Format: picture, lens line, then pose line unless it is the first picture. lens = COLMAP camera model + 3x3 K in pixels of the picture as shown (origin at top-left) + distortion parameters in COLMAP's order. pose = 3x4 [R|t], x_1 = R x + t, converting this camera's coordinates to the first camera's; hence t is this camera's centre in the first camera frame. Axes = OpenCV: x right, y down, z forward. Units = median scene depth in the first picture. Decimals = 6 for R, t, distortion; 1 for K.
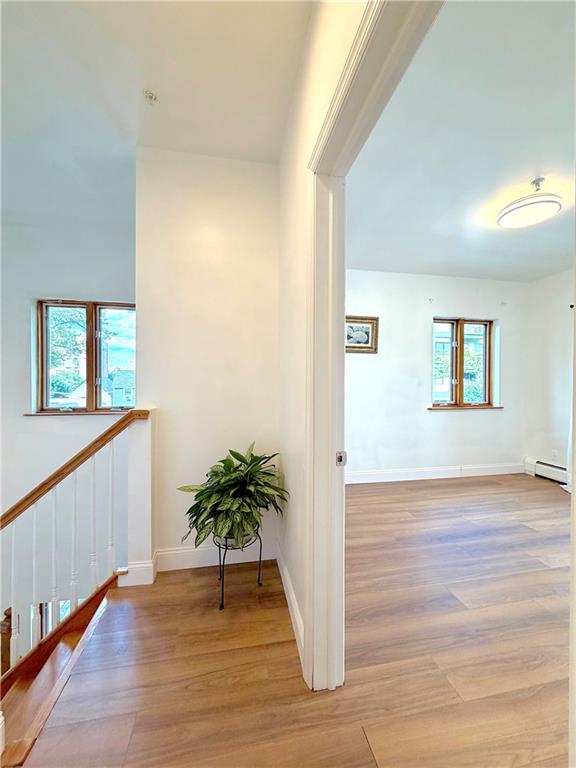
lens RADIAL K [[308.1, 0, 288.0], [0, 308.1, 384.0], [0, 0, 1]] dist [0.000023, -0.000104]
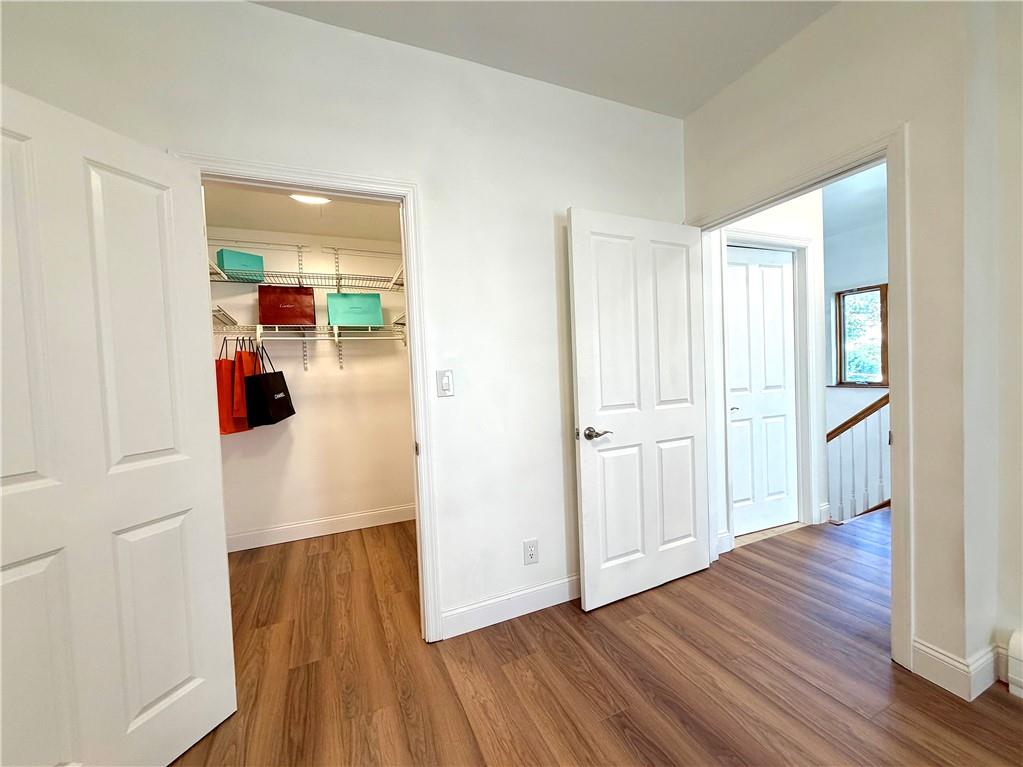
lens RADIAL K [[410.4, 0, 511.5], [0, 410.4, 383.5], [0, 0, 1]] dist [0.000023, -0.000104]
pose [[0.227506, 0.016451, -0.973638, 0.475644], [0.031761, 0.999200, 0.024304, 0.006893], [0.973259, -0.036453, 0.226801, -0.622738]]
